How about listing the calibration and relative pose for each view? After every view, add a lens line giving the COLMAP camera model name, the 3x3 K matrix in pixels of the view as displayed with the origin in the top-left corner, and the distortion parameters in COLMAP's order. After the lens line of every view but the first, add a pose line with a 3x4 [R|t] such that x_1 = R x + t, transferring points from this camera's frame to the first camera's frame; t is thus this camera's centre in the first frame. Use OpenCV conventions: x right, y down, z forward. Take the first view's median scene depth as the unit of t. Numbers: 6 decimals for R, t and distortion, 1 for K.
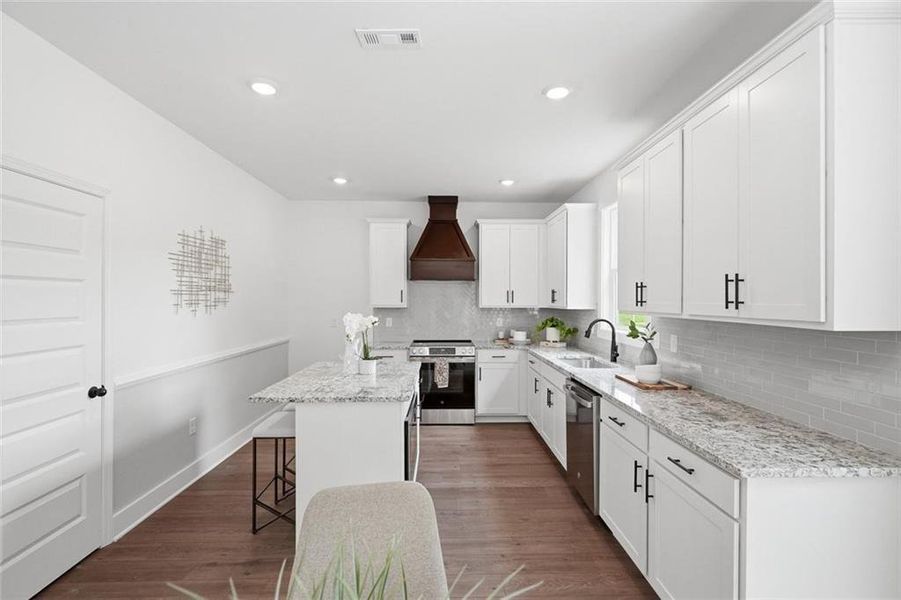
lens RADIAL K [[411.2, 0, 453.4], [0, 411.2, 300.6], [0, 0, 1]] dist [0.002371, 0.000122]
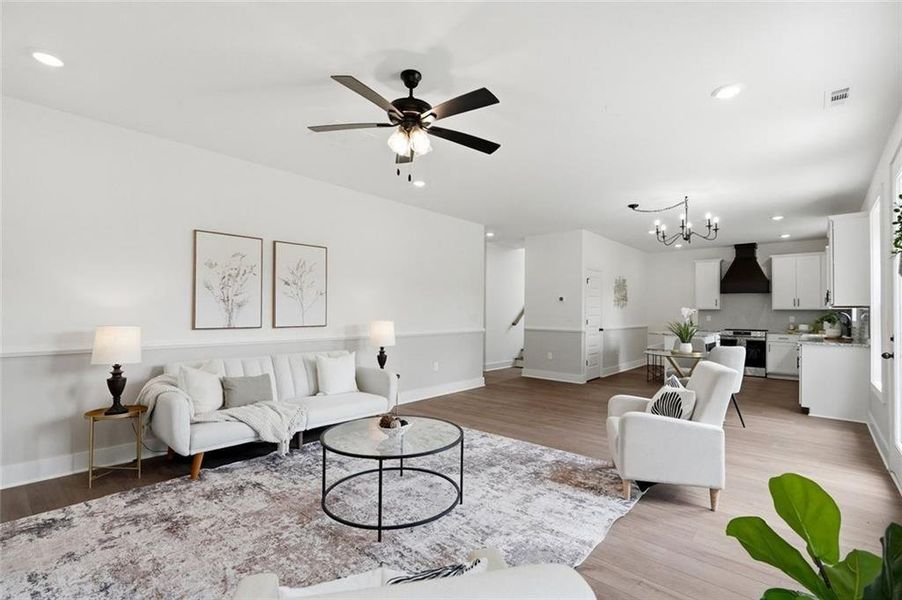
lens RADIAL K [[411.7, 0, 451.8], [0, 411.7, 308.9], [0, 0, 1]] dist [0.002371, 0.000122]
pose [[0.727112, -0.001897, -0.686516, 0.285334], [-0.008043, 0.999904, -0.011281, 0.048120], [0.686472, 0.013724, 0.727027, -1.154748]]
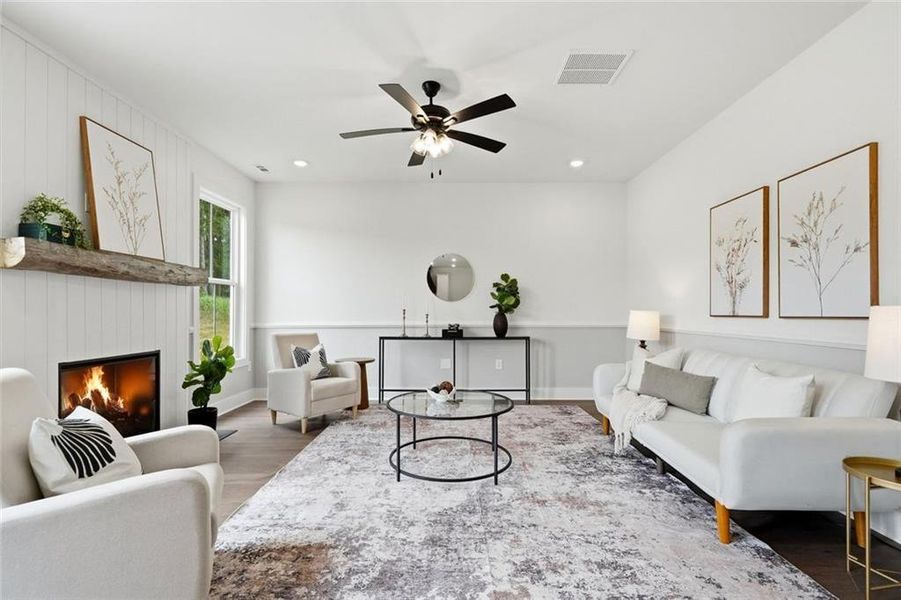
lens RADIAL K [[411.2, 0, 450.4], [0, 411.2, 310.4], [0, 0, 1]] dist [0.002371, 0.000122]
pose [[-0.999187, -0.004954, 0.040010, -0.186579], [-0.004954, 0.999988, 0.000107, 0.073985], [-0.040010, -0.000091, -0.999199, -0.168534]]
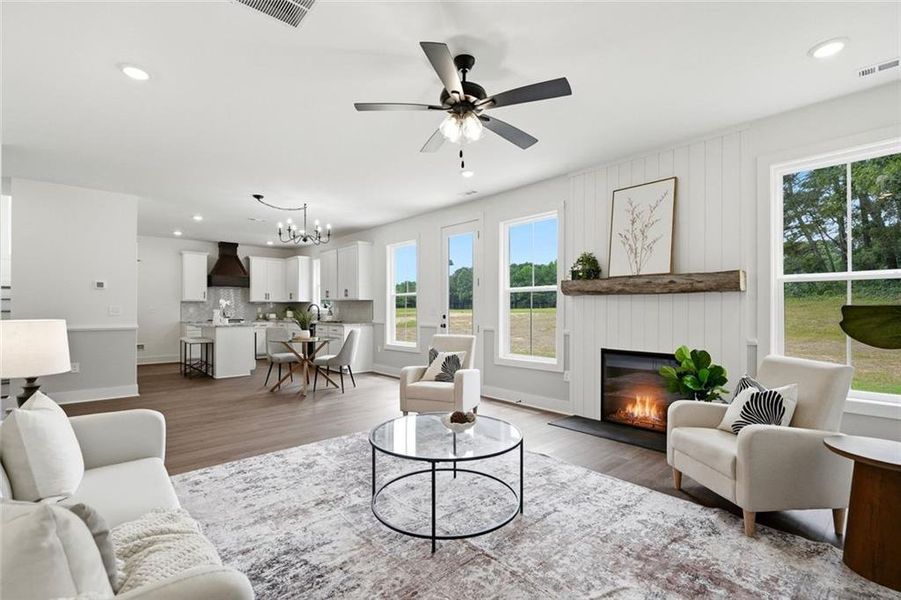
lens RADIAL K [[411.2, 0, 455.7], [0, 411.2, 304.3], [0, 0, 1]] dist [0.002371, 0.000122]
pose [[0.762917, 0.004070, 0.646484, -0.491555], [0.003358, 0.999942, -0.010257, 0.057163], [-0.646488, 0.009996, 0.762859, -1.202811]]
